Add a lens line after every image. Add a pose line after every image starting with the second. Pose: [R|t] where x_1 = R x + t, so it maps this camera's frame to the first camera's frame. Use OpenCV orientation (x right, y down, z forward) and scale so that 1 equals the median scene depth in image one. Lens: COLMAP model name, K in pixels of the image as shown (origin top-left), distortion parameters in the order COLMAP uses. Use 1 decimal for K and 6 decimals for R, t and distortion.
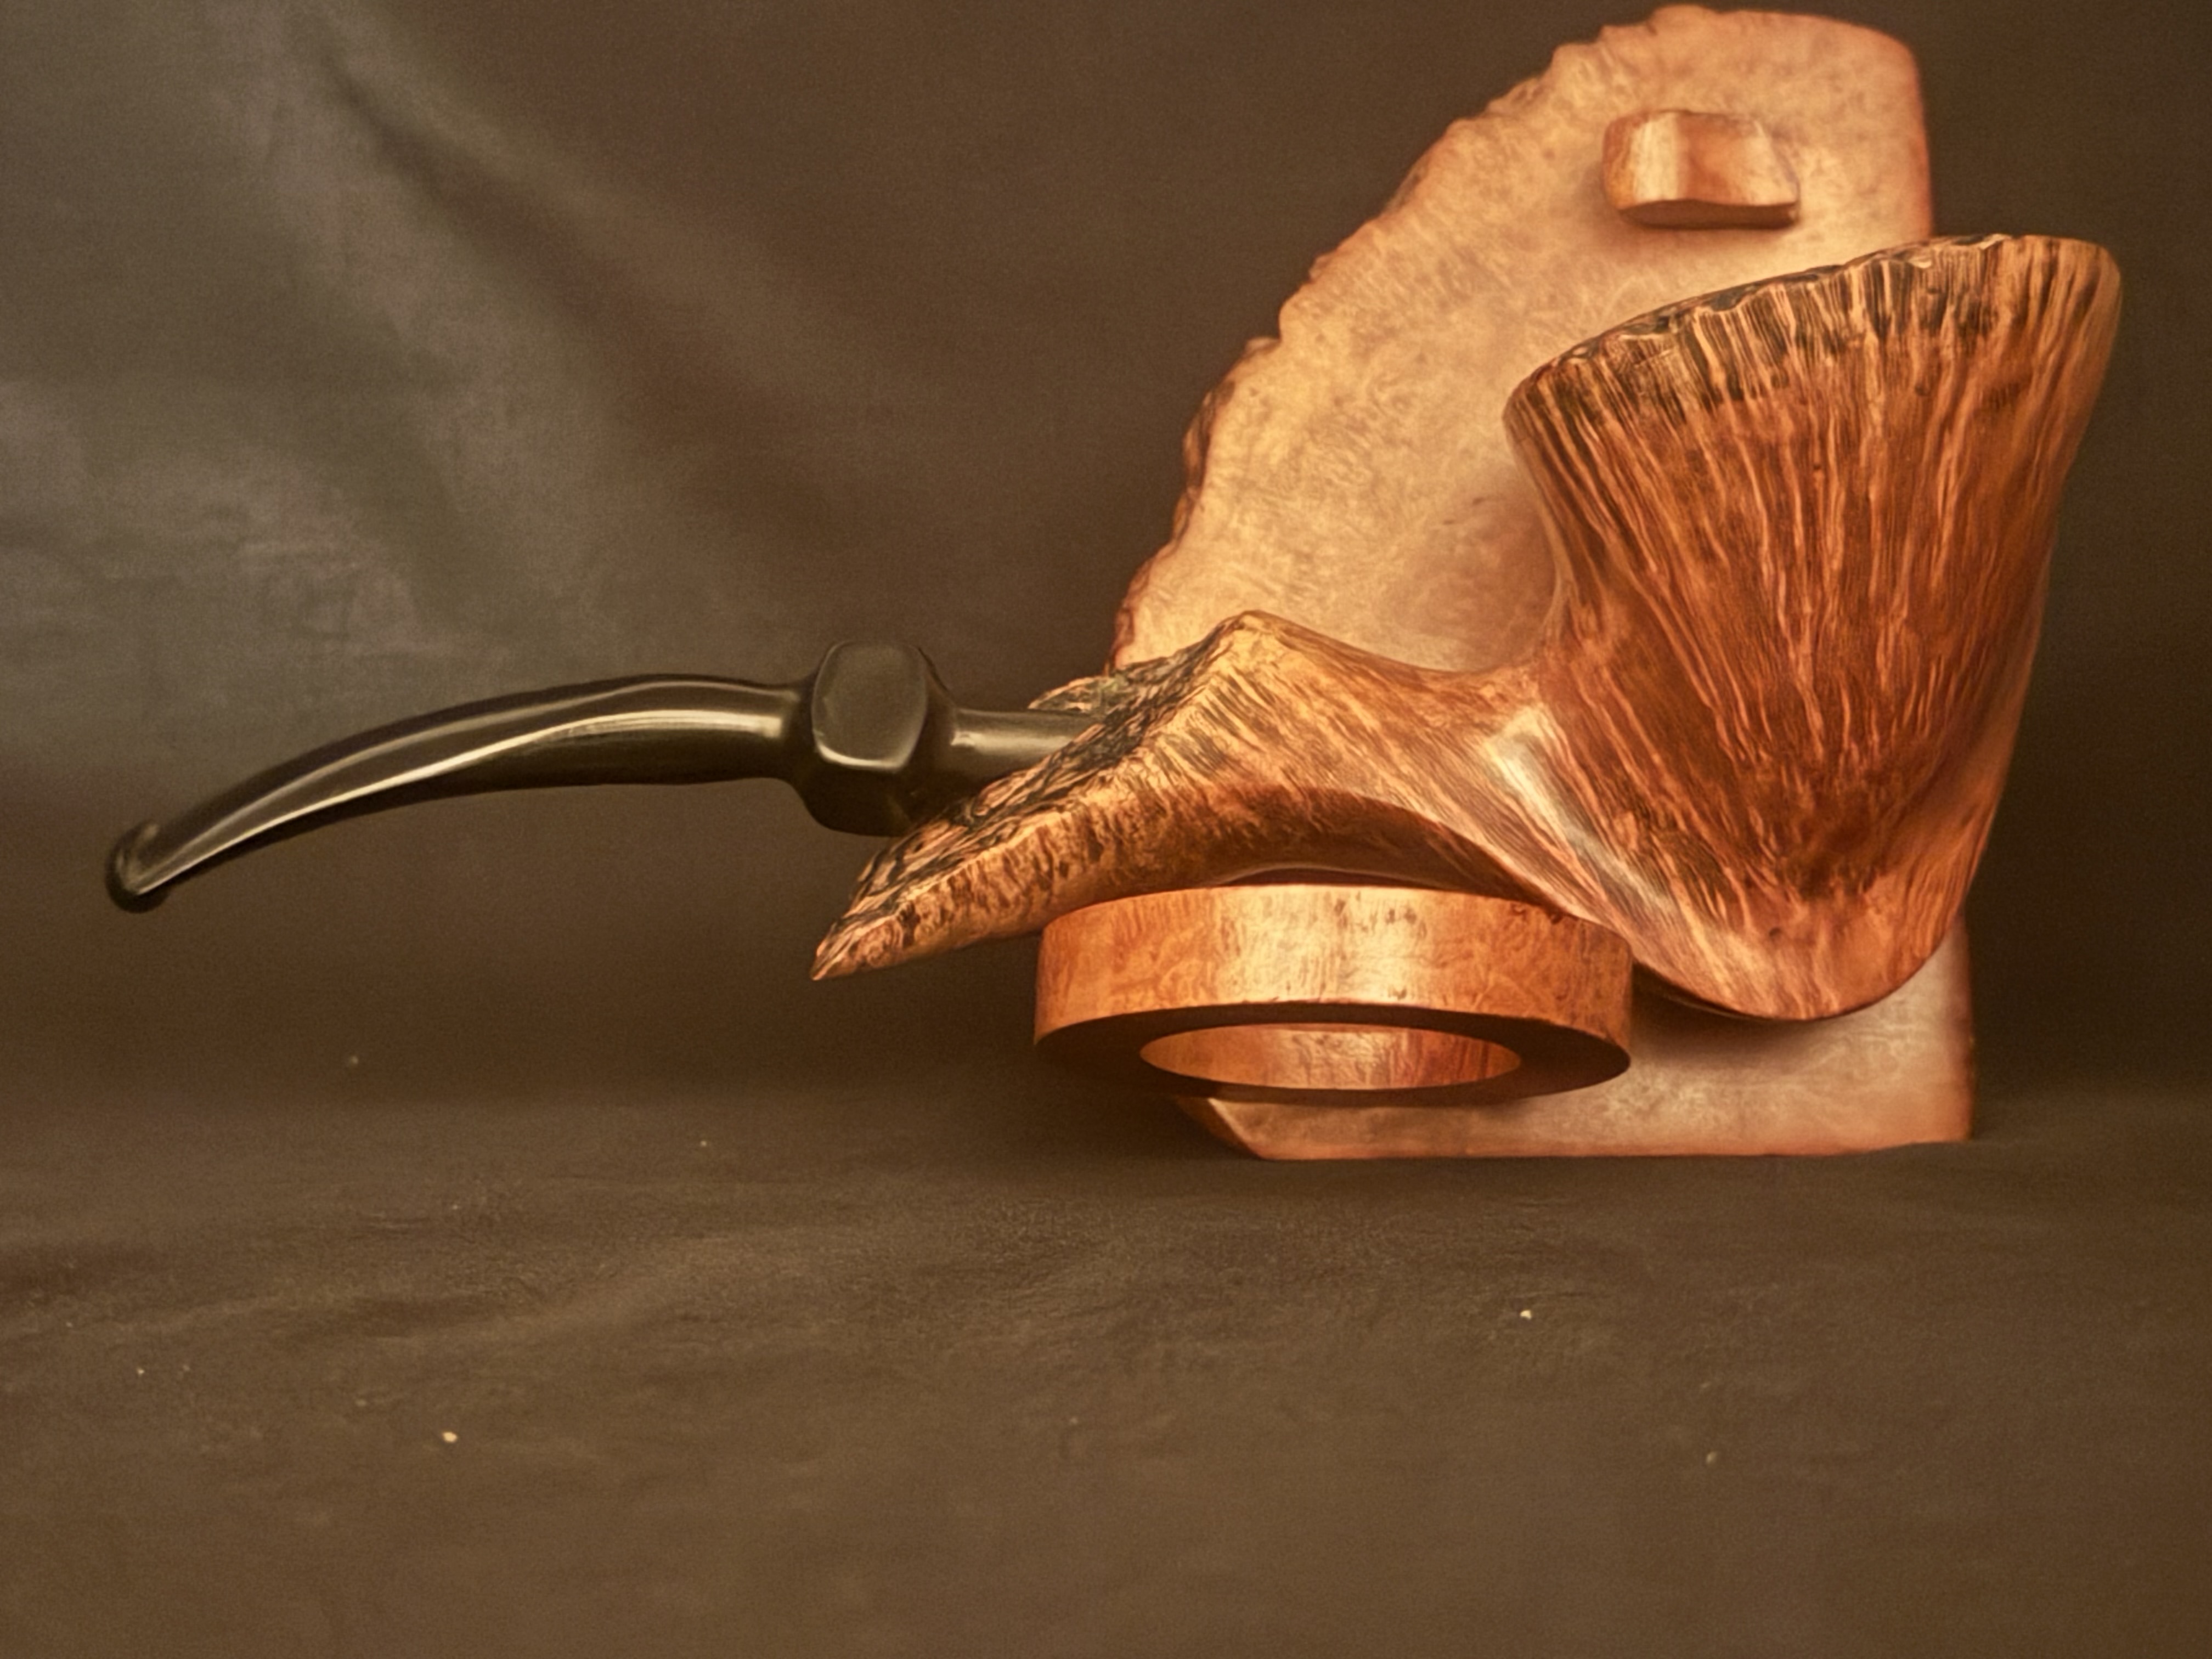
lens RADIAL K [[3741.1, 0, 1106.0], [0, 3741.1, 829.5], [0, 0, 1]] dist [0.112121, 0.108849]
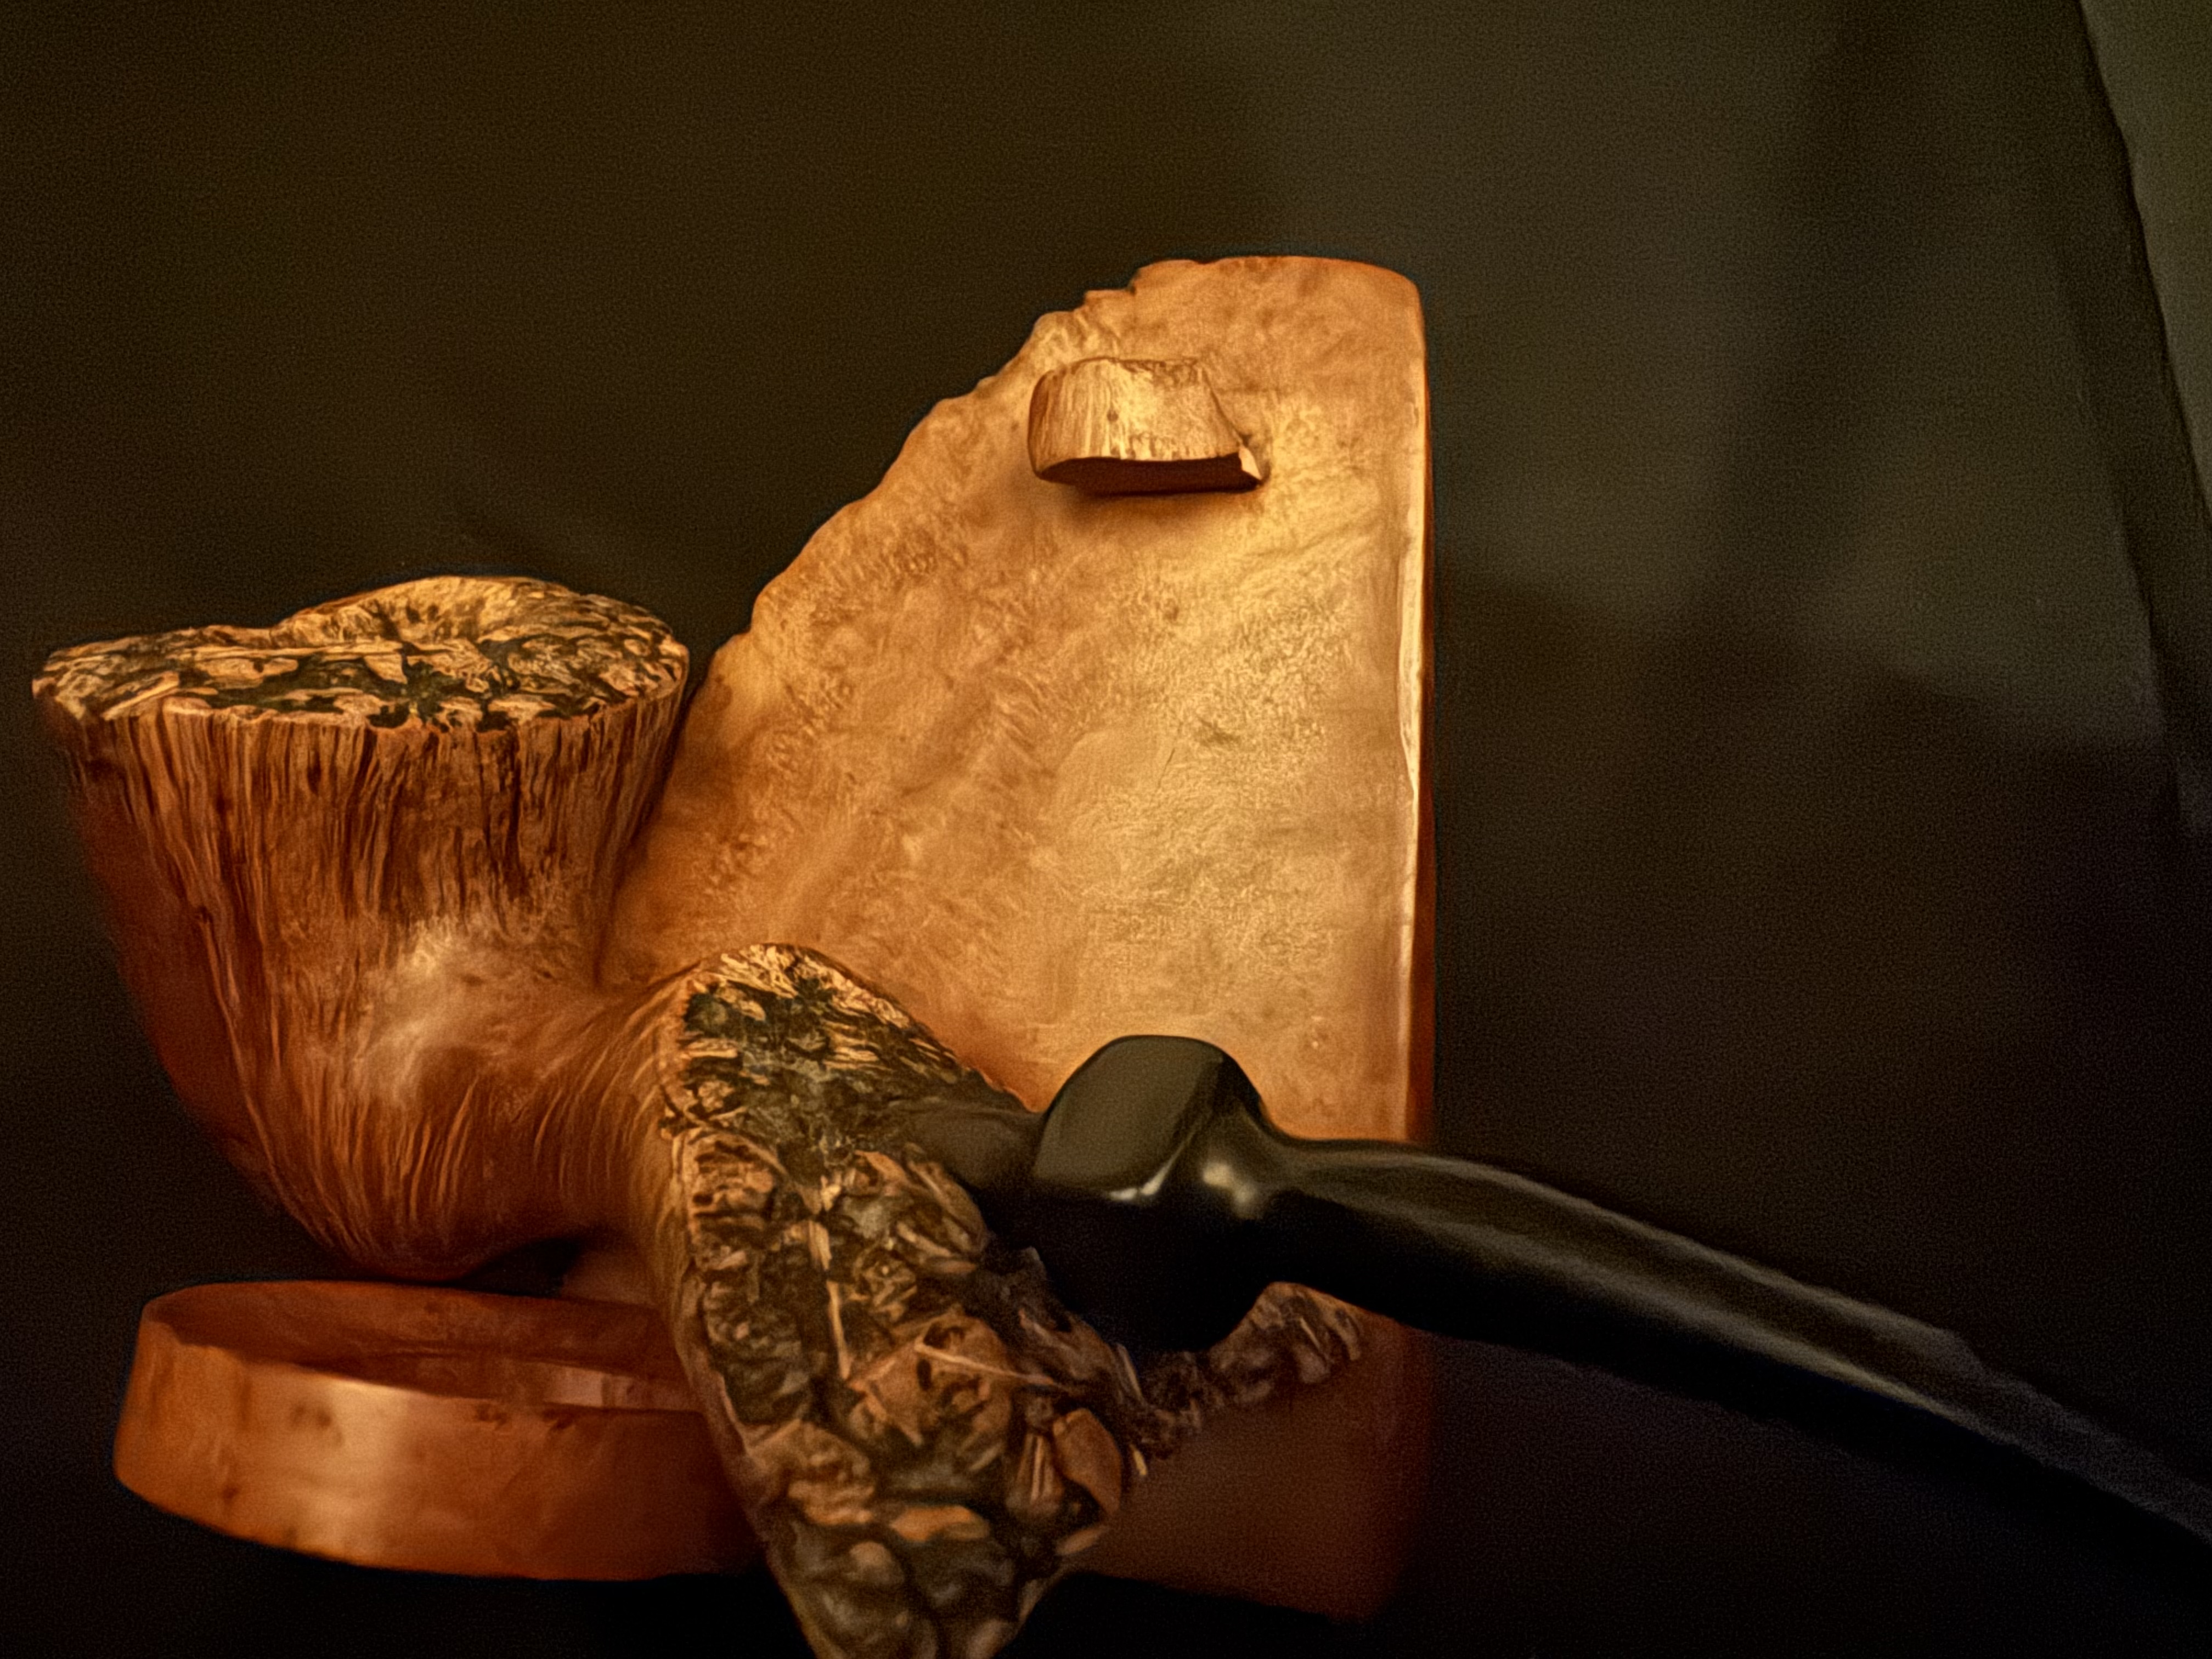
lens RADIAL K [[1529.4, 0, 948.3], [0, 1529.4, 837.0], [0, 0, 1]] dist [0.002419, -0.000474]
pose [[0.930551, 0.021138, -0.365551, 0.248816], [-0.022702, 0.999742, 0.000022, -0.076015], [0.365457, 0.008279, 0.930791, 0.641311]]
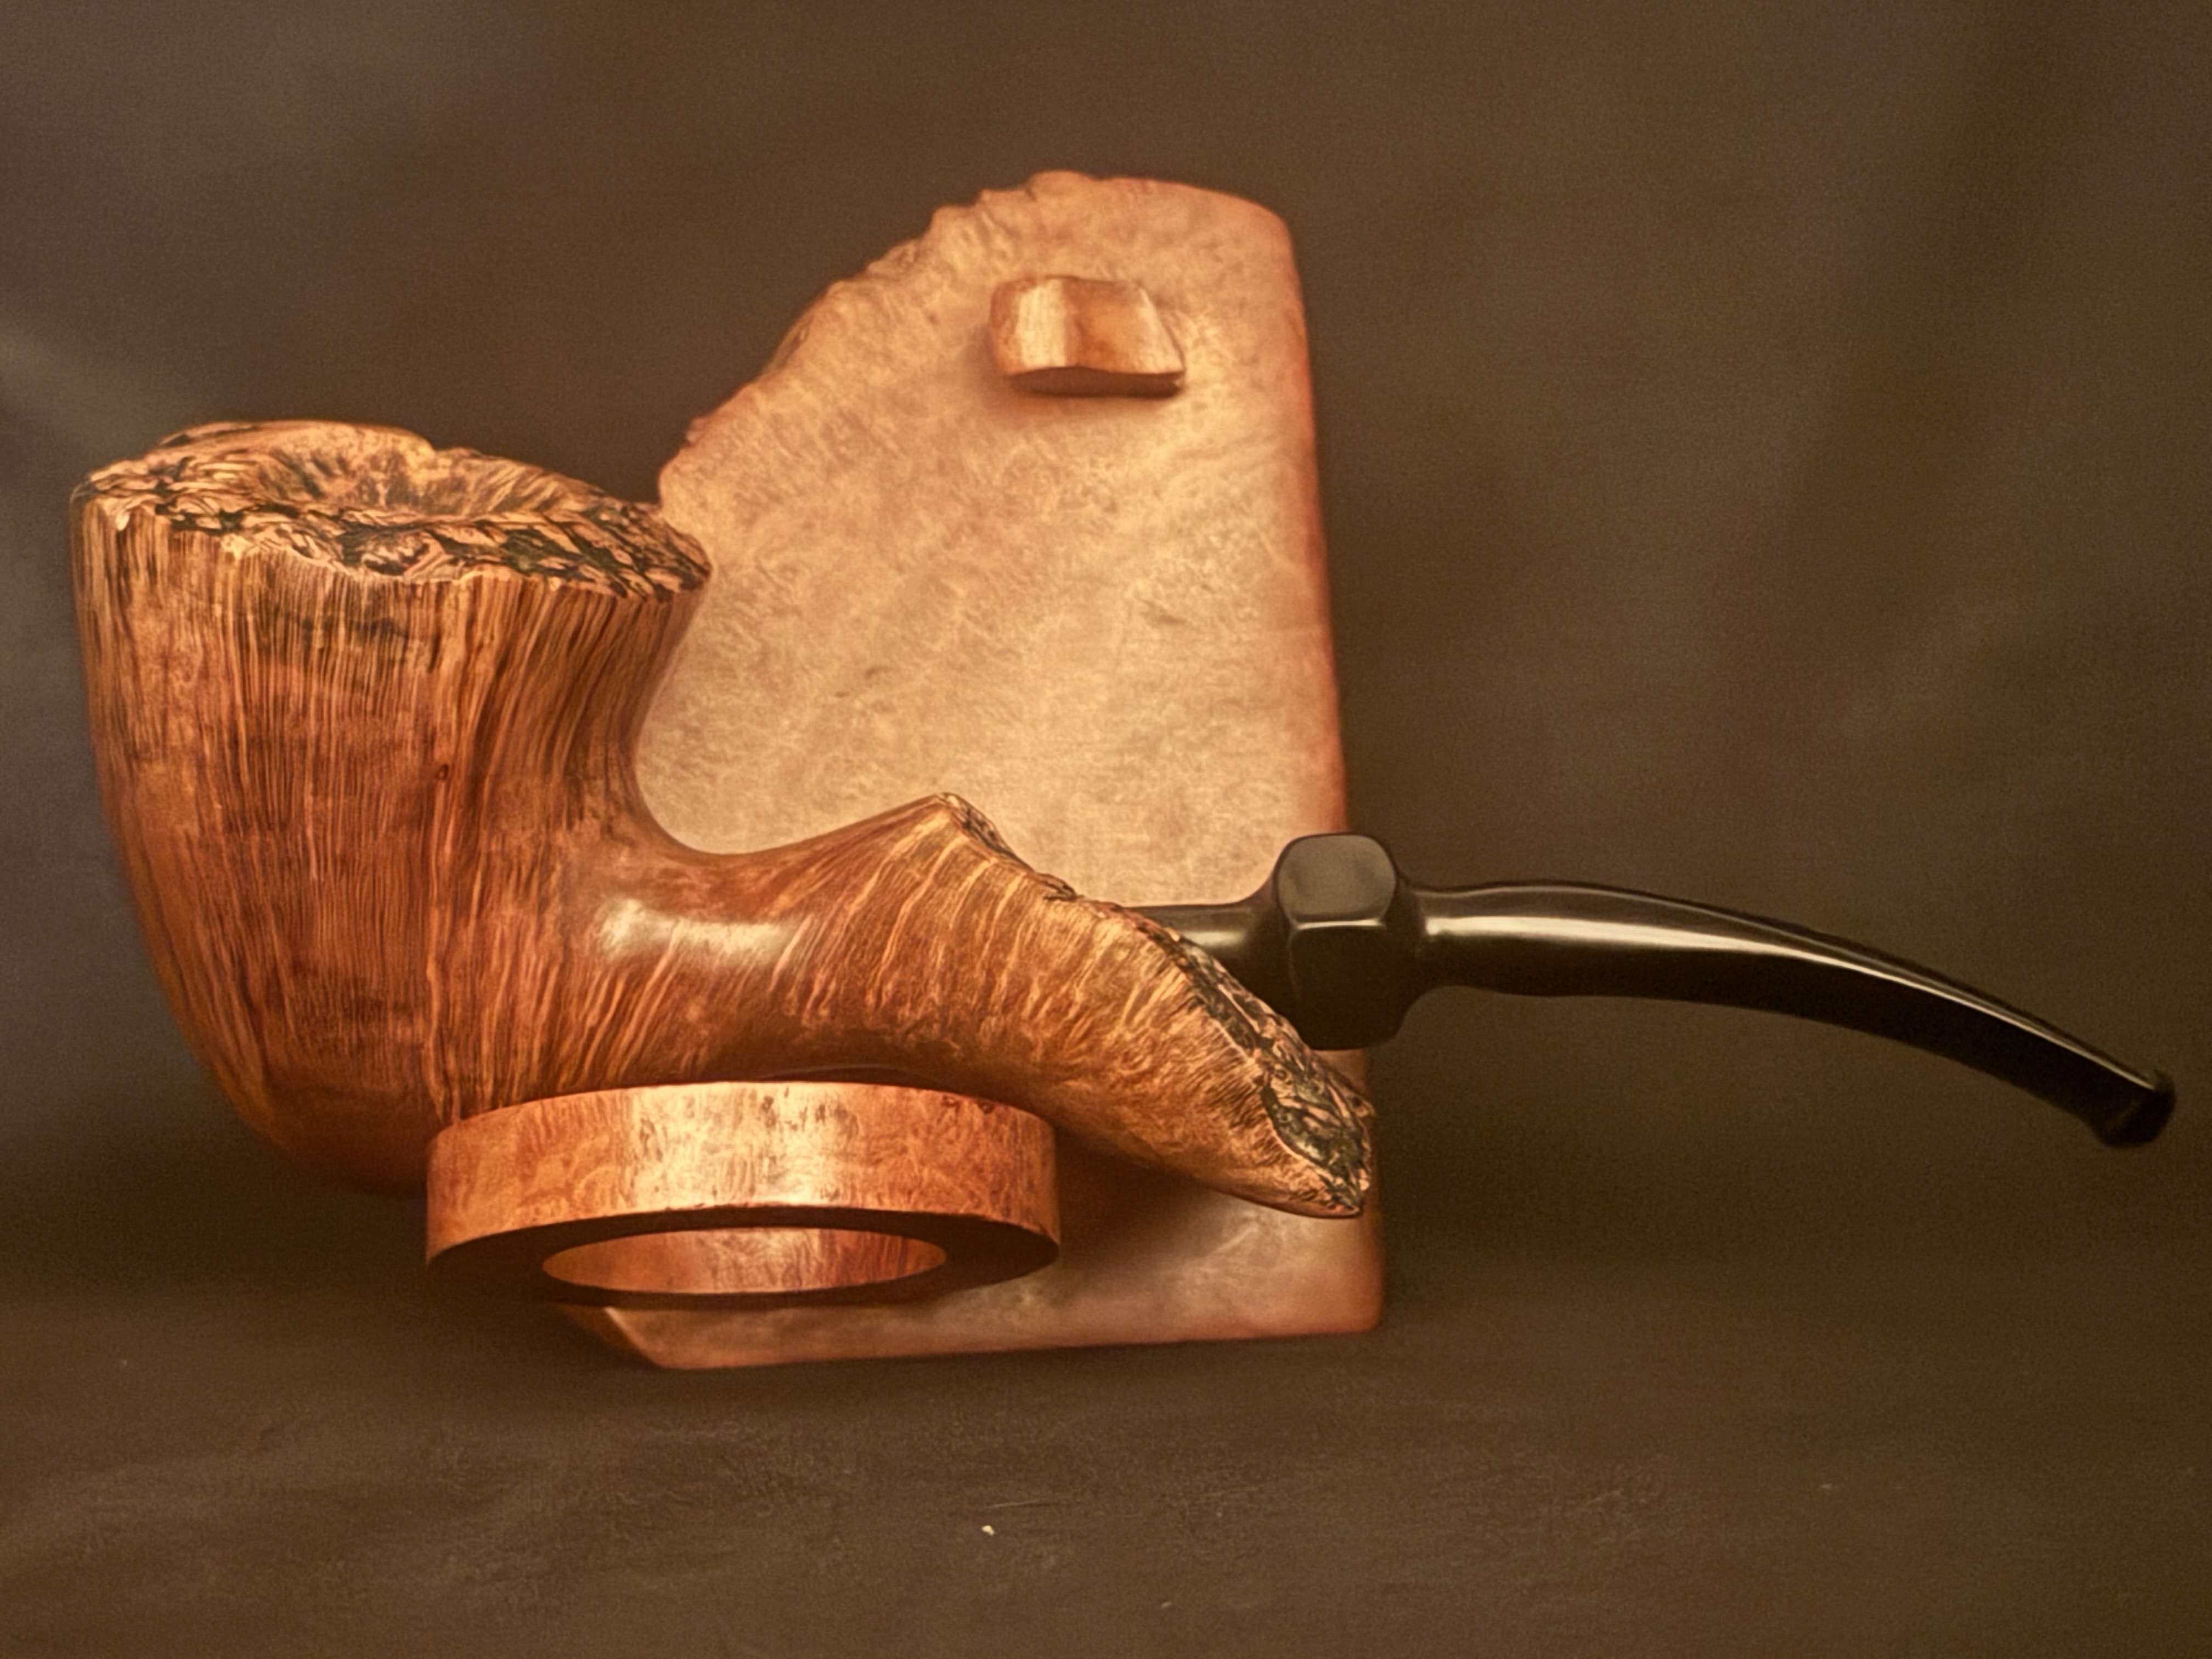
lens RADIAL K [[3741.1, 0, 1106.0], [0, 3741.1, 829.5], [0, 0, 1]] dist [0.112121, 0.108849]
pose [[0.979815, -0.014796, 0.199360, -0.034221], [0.023112, 0.998954, -0.039451, -0.007741], [-0.198568, 0.043262, 0.979132, 0.045512]]
